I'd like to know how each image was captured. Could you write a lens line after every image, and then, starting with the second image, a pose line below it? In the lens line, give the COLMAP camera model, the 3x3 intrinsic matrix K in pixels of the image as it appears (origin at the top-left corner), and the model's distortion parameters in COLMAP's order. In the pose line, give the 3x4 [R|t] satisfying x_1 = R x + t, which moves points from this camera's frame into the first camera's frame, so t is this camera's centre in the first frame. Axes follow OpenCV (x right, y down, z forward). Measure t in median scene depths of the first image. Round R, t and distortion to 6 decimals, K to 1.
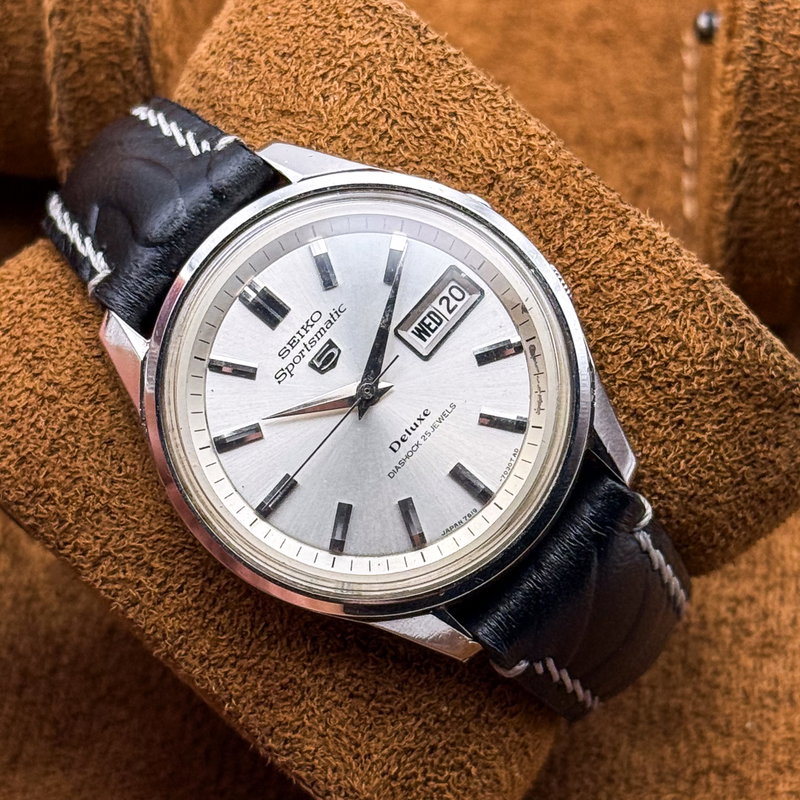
lens RADIAL K [[2701.8, 0, 400.0], [0, 2701.8, 400.0], [0, 0, 1]] dist [-0.005419, 1.743840]
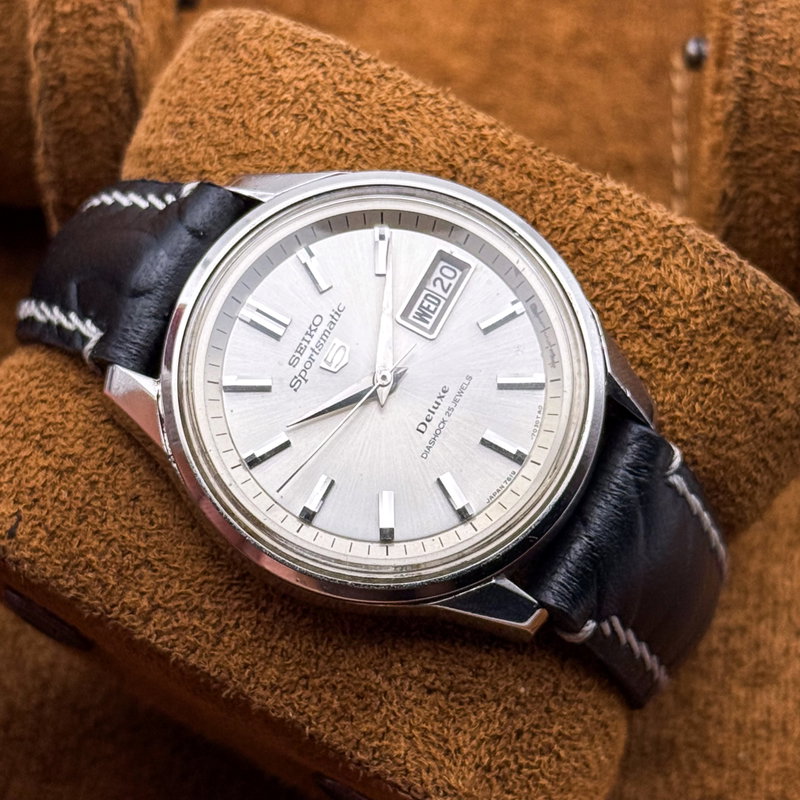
lens RADIAL K [[2701.8, 0, 400.0], [0, 2701.8, 400.0], [0, 0, 1]] dist [-0.005419, 1.743840]
pose [[0.976424, -0.201820, 0.076588, -0.081306], [0.211281, 0.966236, -0.147474, 0.147641], [-0.044239, 0.160179, 0.986096, 0.009204]]
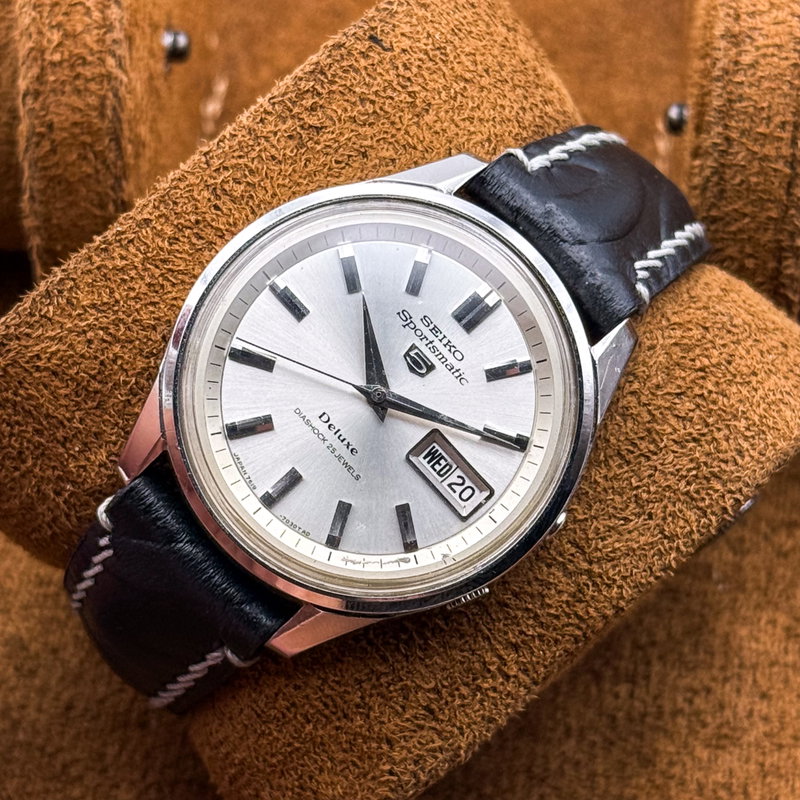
lens RADIAL K [[2701.8, 0, 400.0], [0, 2701.8, 400.0], [0, 0, 1]] dist [-0.005419, 1.743840]
pose [[-0.104408, 0.990835, -0.085706, 0.074110], [-0.992080, -0.097712, 0.078933, -0.089008], [0.069835, 0.093268, 0.993189, -0.025545]]
